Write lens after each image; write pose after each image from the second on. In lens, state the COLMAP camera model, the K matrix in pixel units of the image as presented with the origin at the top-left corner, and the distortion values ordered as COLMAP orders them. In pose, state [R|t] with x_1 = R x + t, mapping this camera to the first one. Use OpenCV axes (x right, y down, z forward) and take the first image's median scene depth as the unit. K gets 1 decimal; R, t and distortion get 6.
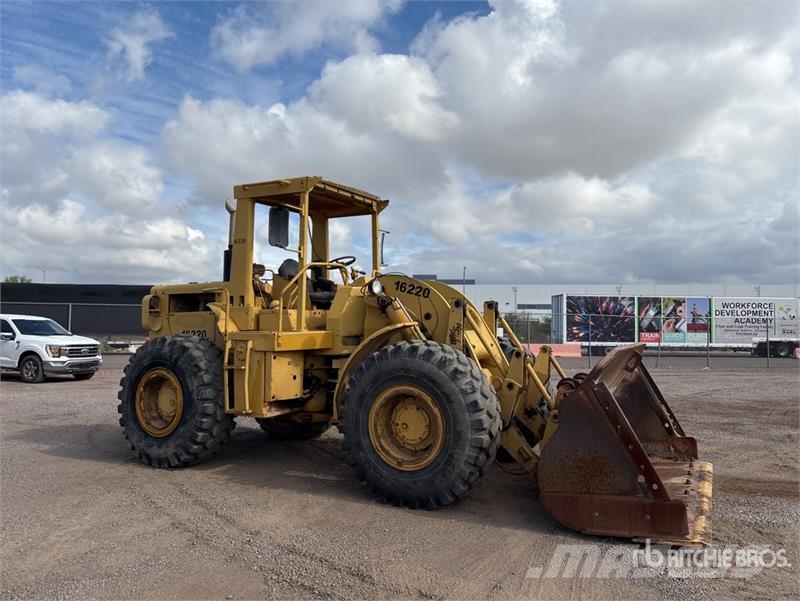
lens RADIAL K [[605.1, 0, 405.0], [0, 605.1, 305.7], [0, 0, 1]] dist [0.013965, -0.013040]
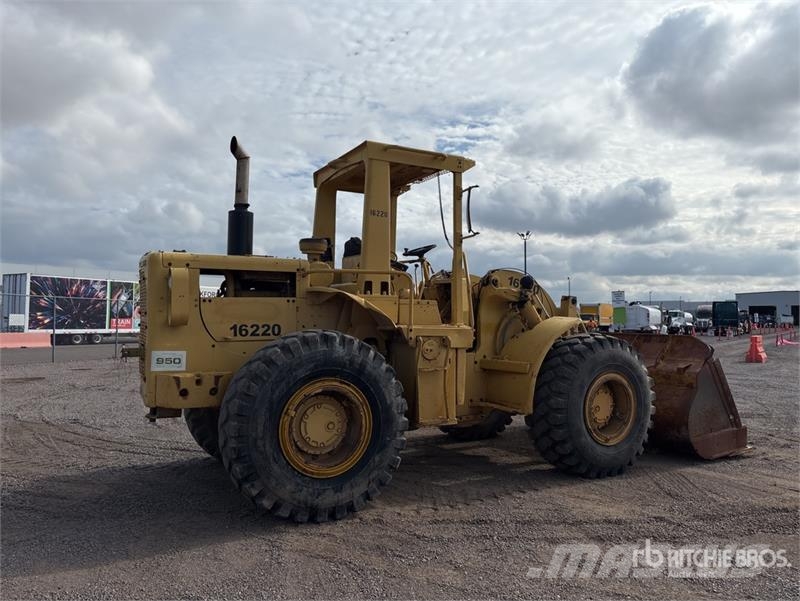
lens RADIAL K [[605.1, 0, 407.7], [0, 605.1, 294.5], [0, 0, 1]] dist [0.013965, -0.013040]
pose [[0.549926, 0.032691, 0.834573, -0.151692], [-0.038254, 0.999171, -0.013932, 0.001930], [-0.834337, -0.024264, 0.550721, 0.088680]]
